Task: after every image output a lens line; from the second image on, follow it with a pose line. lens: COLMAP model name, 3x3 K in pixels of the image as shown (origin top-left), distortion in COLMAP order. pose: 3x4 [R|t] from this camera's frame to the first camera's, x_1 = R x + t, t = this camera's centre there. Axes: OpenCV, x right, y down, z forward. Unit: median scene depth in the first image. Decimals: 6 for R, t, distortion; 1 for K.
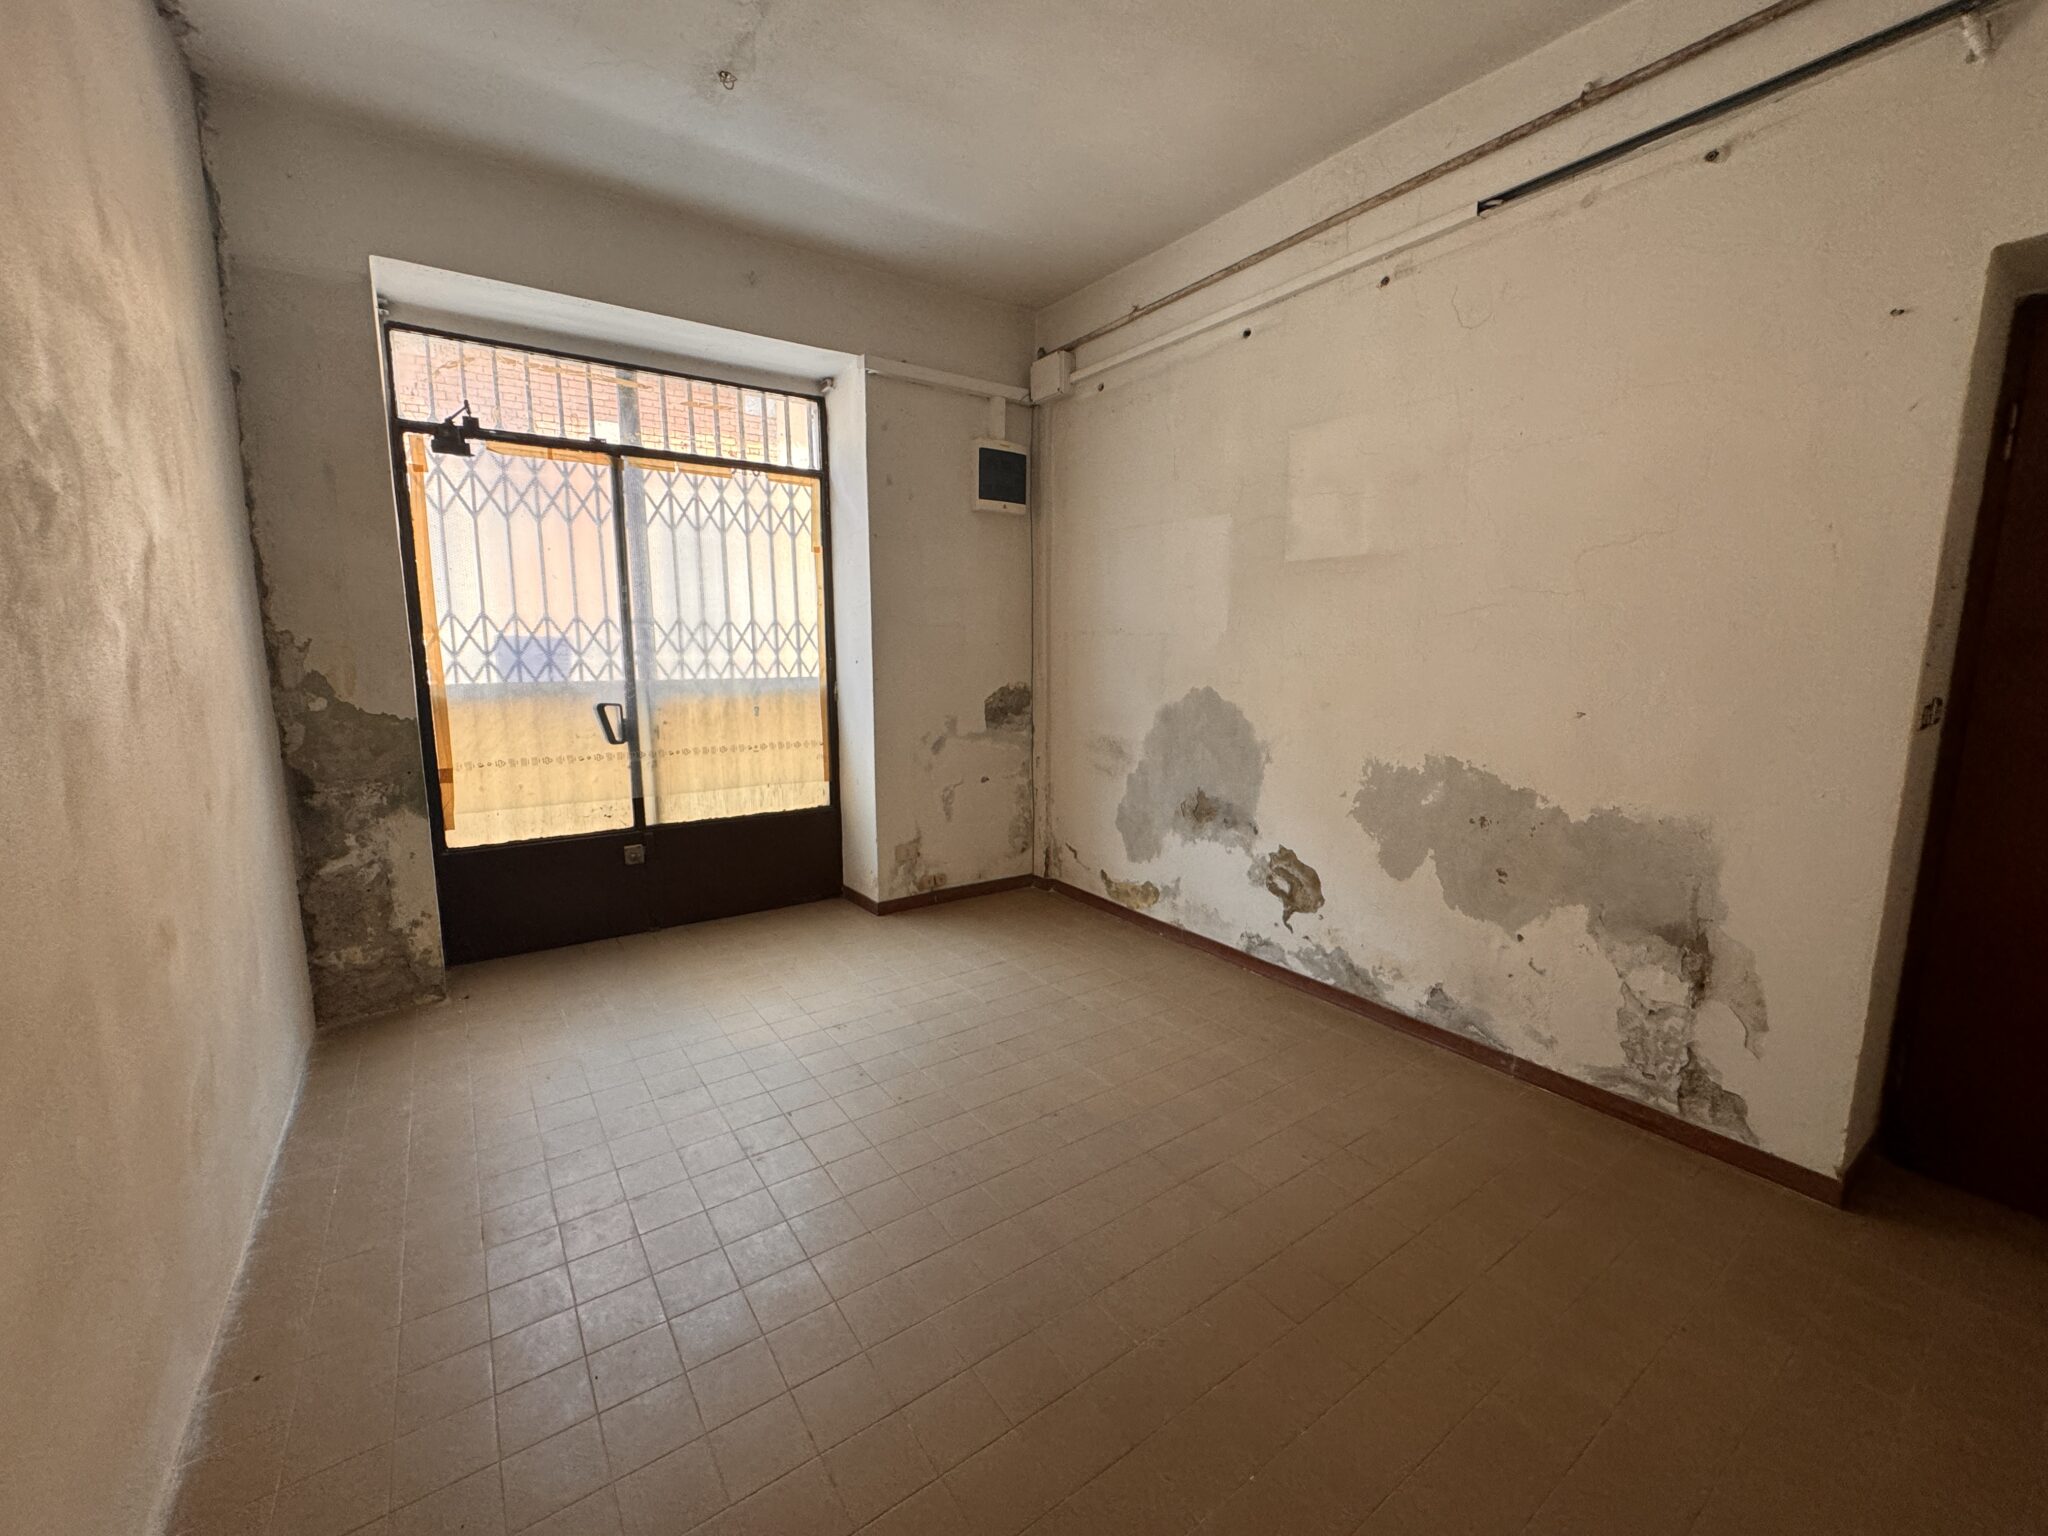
lens RADIAL K [[821.9, 0, 1020.1], [0, 821.9, 767.0], [0, 0, 1]] dist [0.000120, -0.000388]
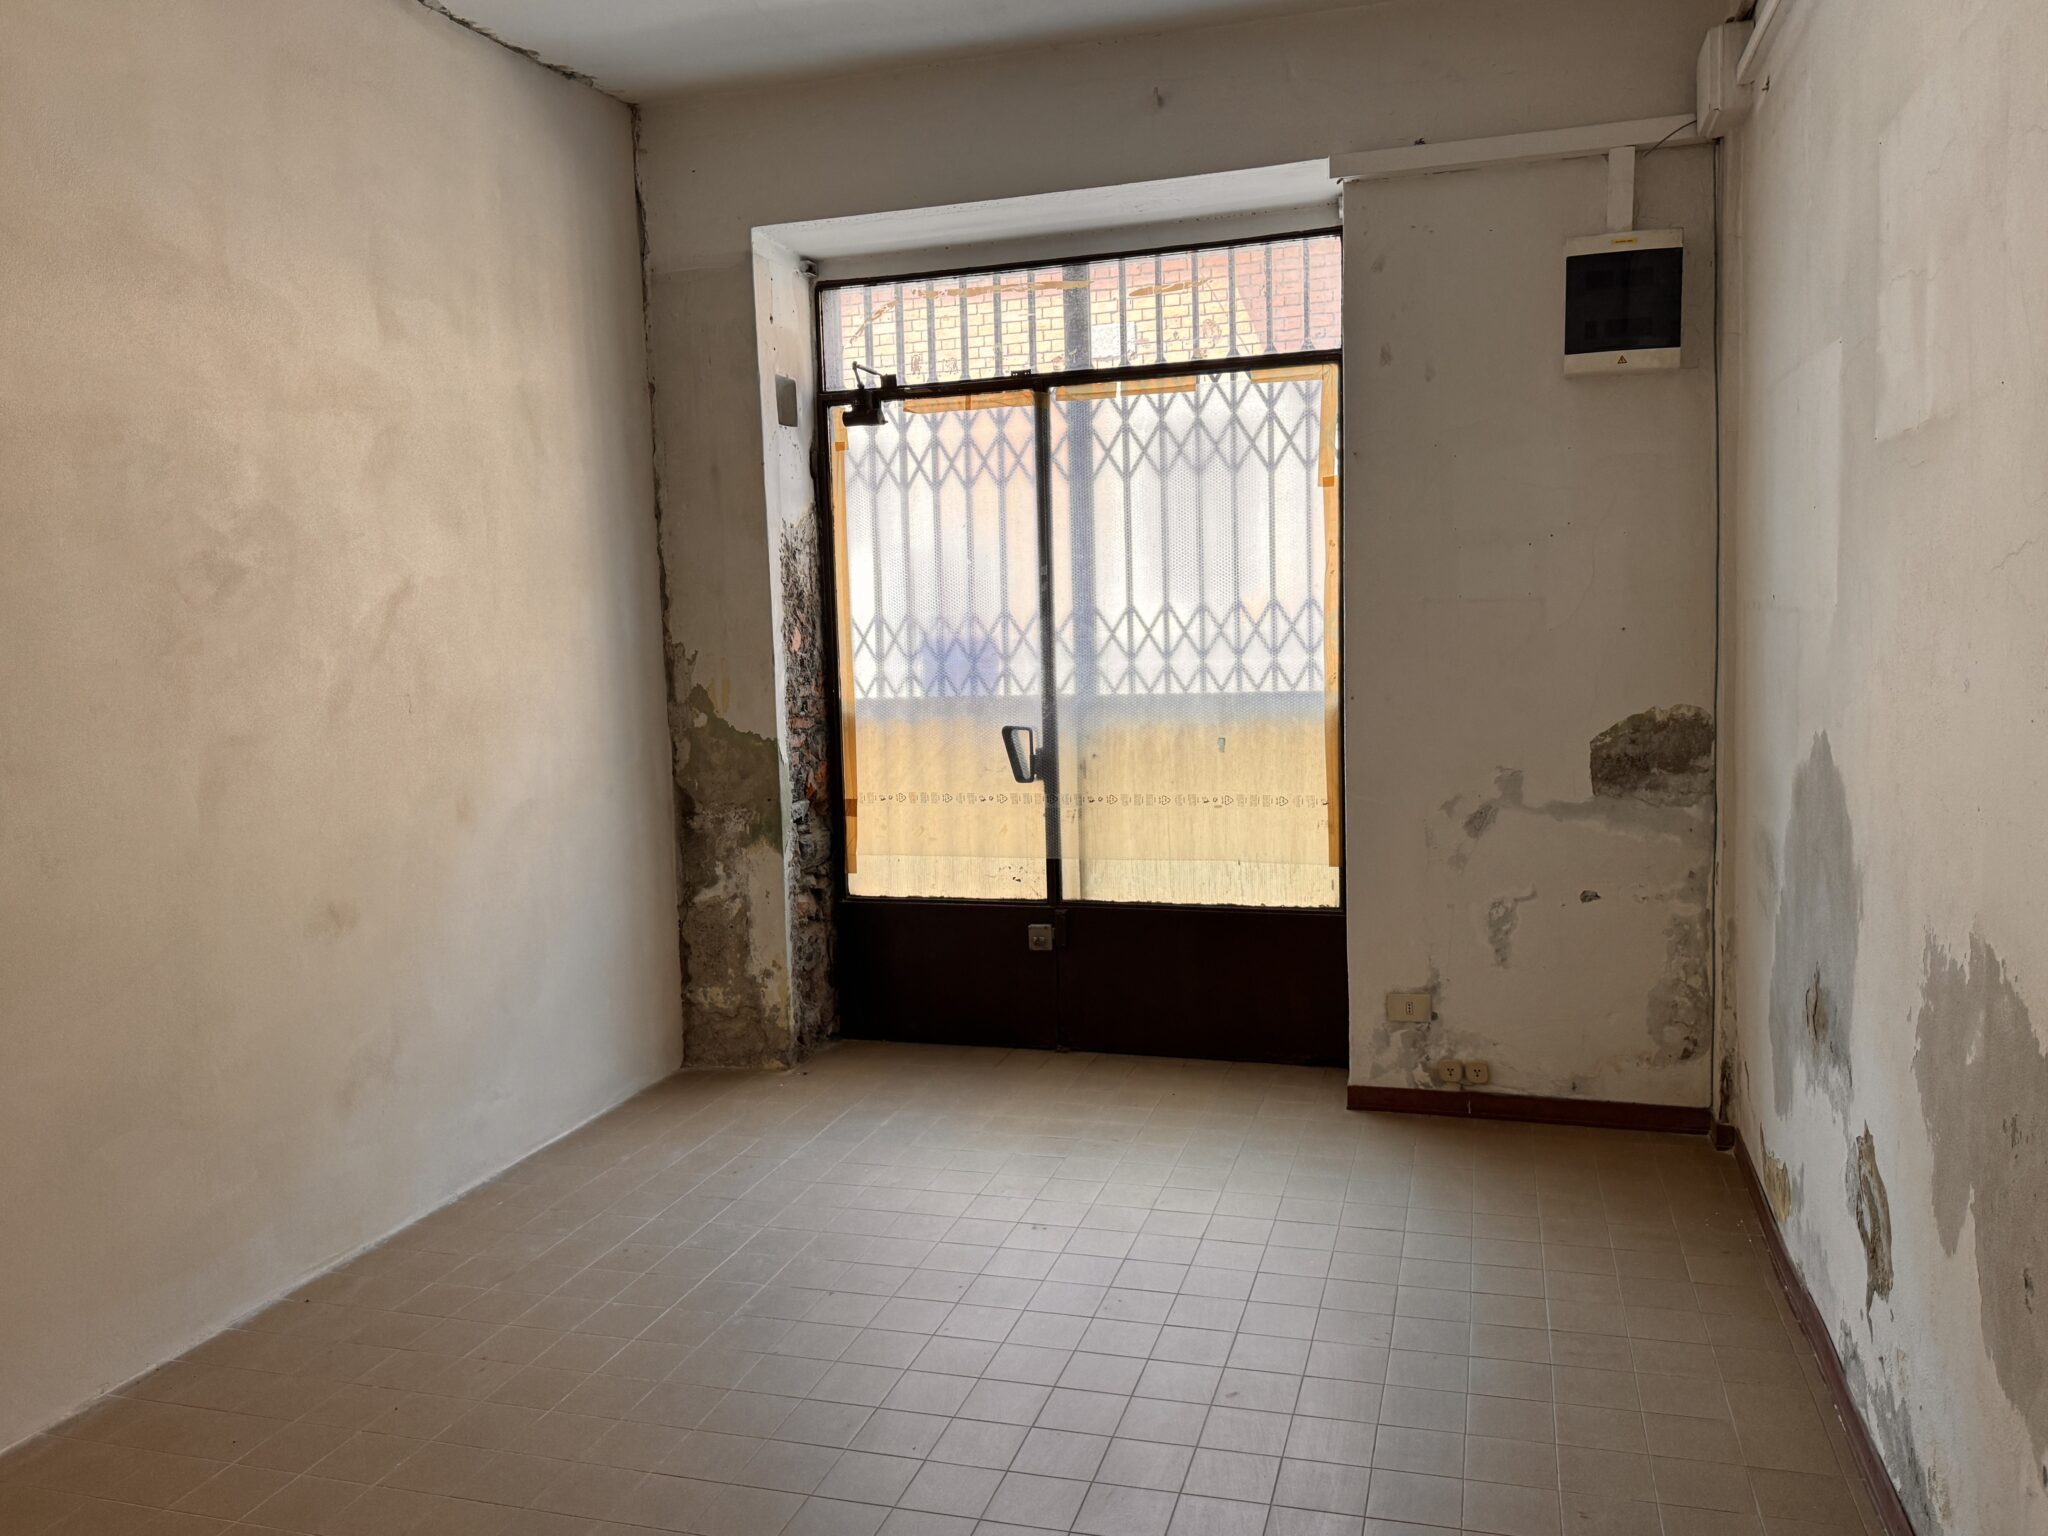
lens RADIAL K [[1527.8, 0, 1024.0], [0, 1527.8, 768.0], [0, 0, 1]] dist [0.122271, -0.223592]
pose [[0.620143, 0.052502, -0.782730, 0.569958], [-0.084277, 0.996442, 0.000065, -0.040422], [0.779949, 0.065926, 0.622361, 0.153030]]
